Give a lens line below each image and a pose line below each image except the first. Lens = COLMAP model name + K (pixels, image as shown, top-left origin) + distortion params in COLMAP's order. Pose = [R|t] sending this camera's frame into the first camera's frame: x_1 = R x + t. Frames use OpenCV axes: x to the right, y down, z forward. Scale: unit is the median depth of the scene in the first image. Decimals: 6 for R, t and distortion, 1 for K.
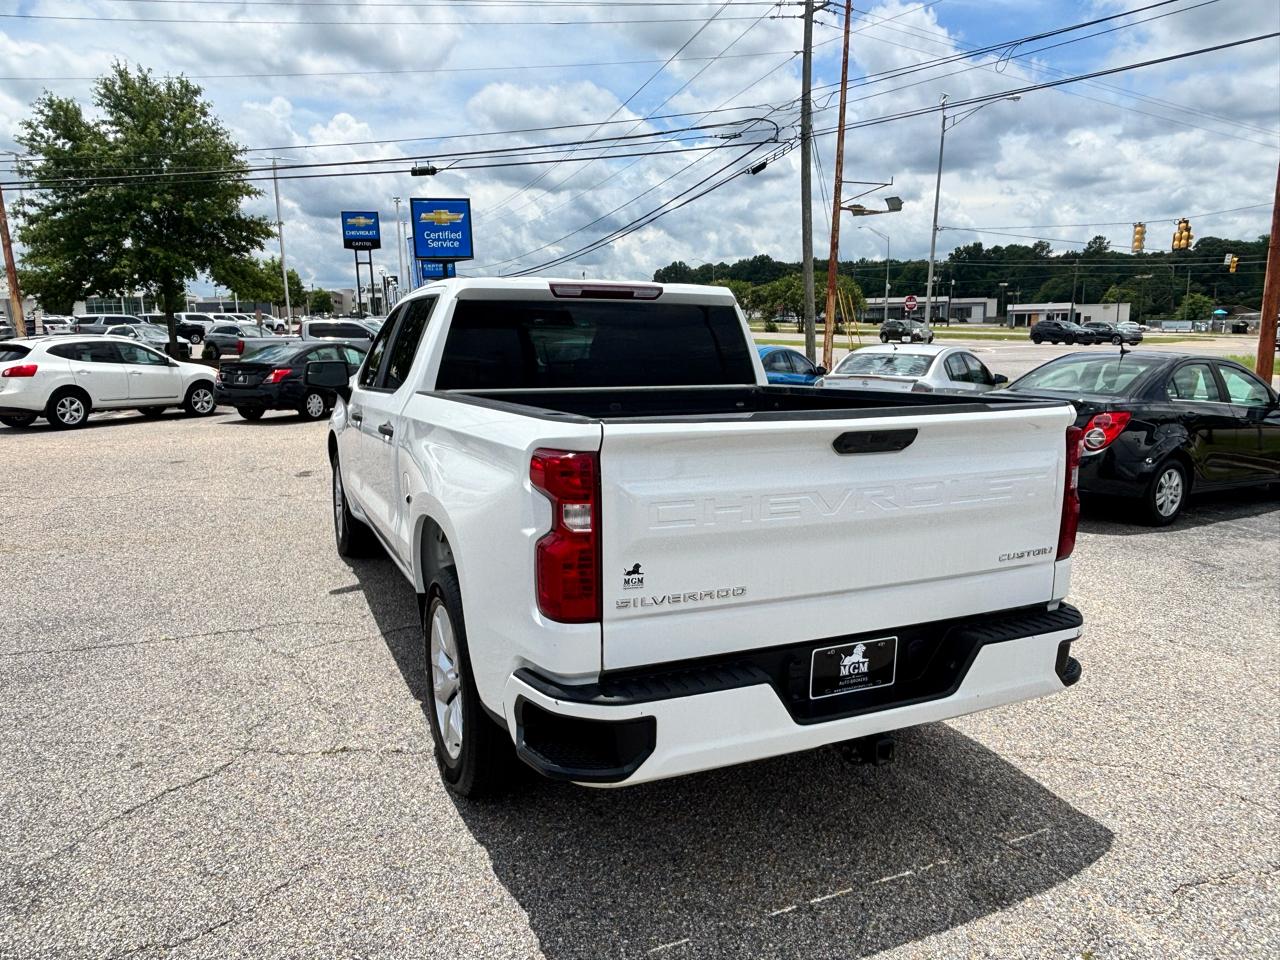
lens RADIAL K [[877.9, 0, 641.2], [0, 877.9, 483.0], [0, 0, 1]] dist [0.033152, -0.049830]
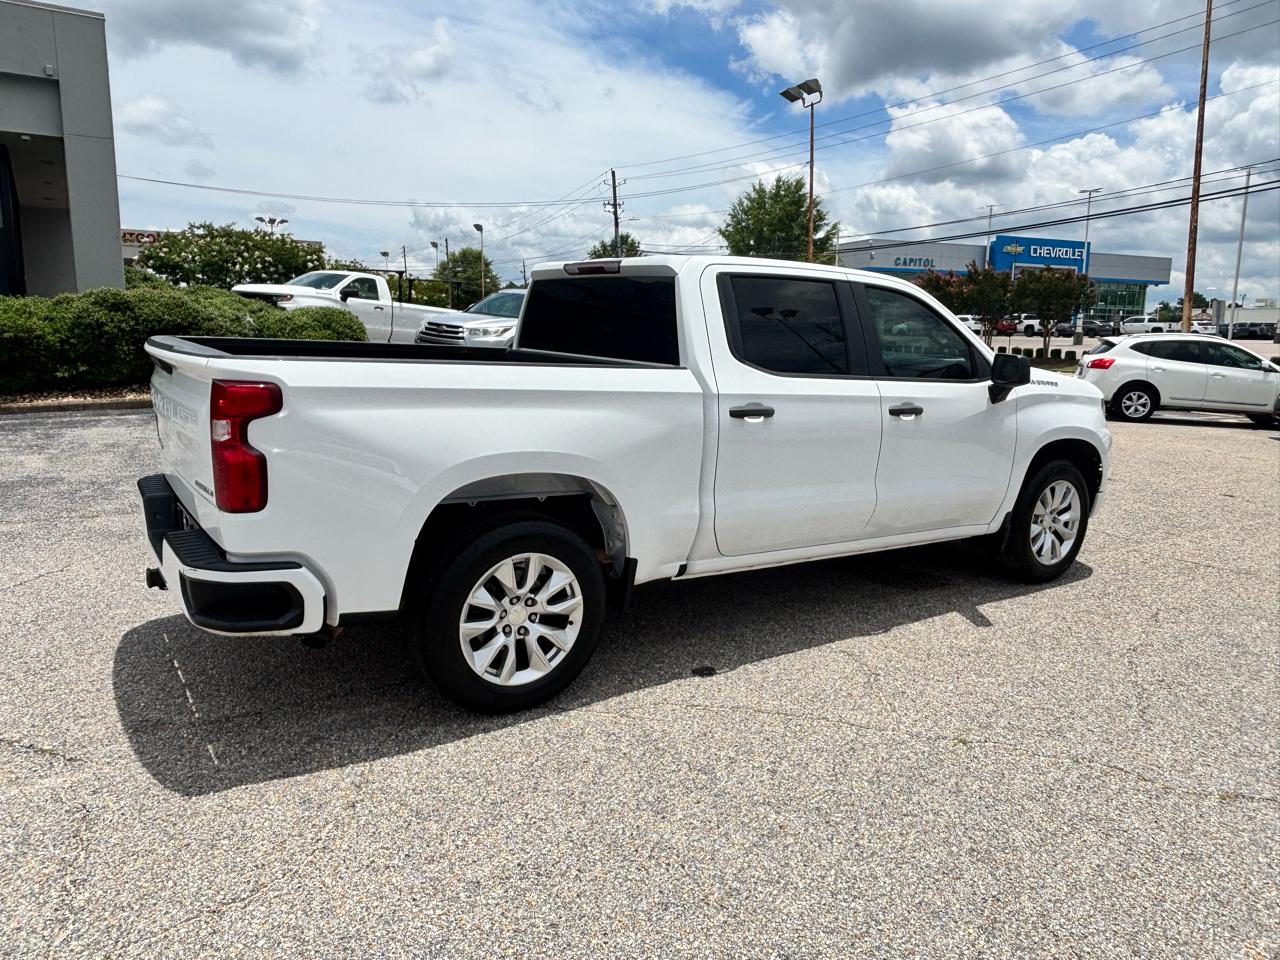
lens RADIAL K [[877.9, 0, 639.8], [0, 877.9, 479.7], [0, 0, 1]] dist [0.033152, -0.049830]
pose [[0.173982, 0.181938, -0.967796, 0.185834], [-0.194129, 0.969835, 0.147422, -0.023208], [0.965424, 0.162228, 0.204053, 0.150535]]
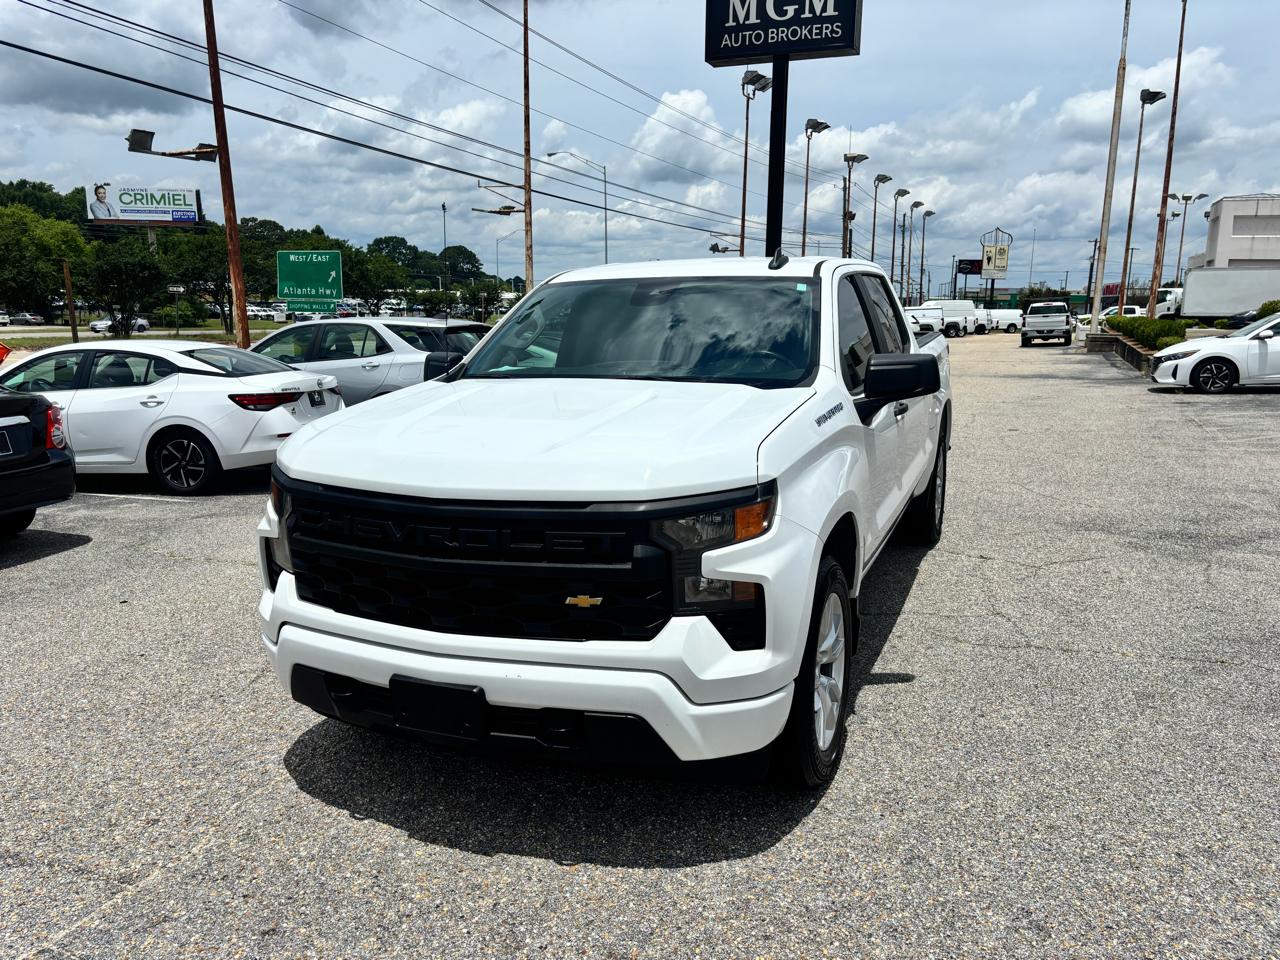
lens RADIAL K [[972.6, 0, 643.6], [0, 972.6, 477.7], [0, 0, 1]] dist [0.039441, -0.041012]
pose [[-0.689231, -0.121145, 0.714342, -0.173048], [0.131148, 0.948777, 0.287441, -0.065435], [-0.712573, 0.291798, -0.638039, 0.374507]]
